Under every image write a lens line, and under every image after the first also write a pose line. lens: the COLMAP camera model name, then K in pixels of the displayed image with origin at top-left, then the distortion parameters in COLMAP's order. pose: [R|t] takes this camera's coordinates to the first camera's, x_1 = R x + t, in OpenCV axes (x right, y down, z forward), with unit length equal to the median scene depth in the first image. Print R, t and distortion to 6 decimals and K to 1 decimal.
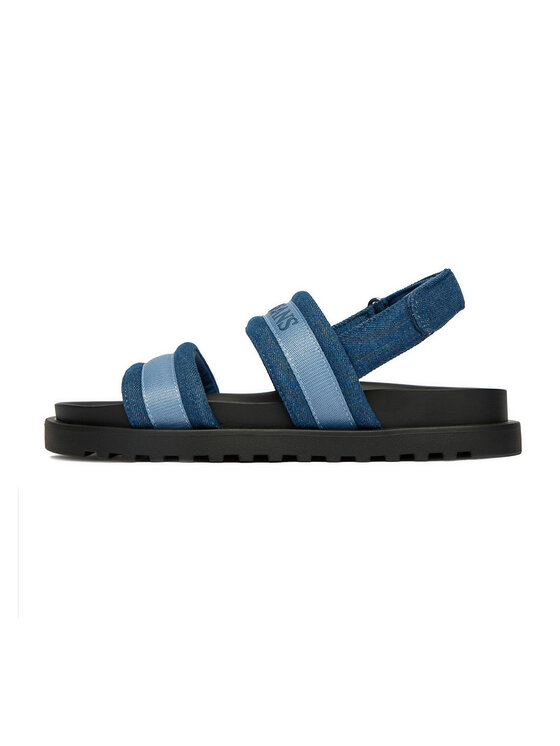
lens RADIAL K [[1274.8, 0, 280.1], [0, 1274.8, 372.9], [0, 0, 1]] dist [0.002699, 0.000000]
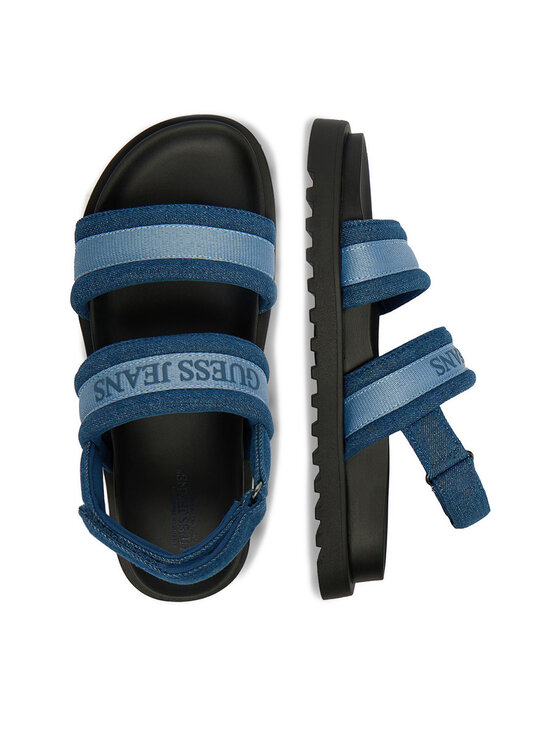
lens RADIAL K [[505.5, 0, 282.5], [0, 505.5, 373.6], [0, 0, 1]] dist [0.003943, 0.000181]
pose [[0.013286, 0.999869, 0.009264, 0.006754], [-0.976875, 0.011002, 0.213530, 0.004591], [0.213400, -0.011887, 0.976893, 0.541700]]
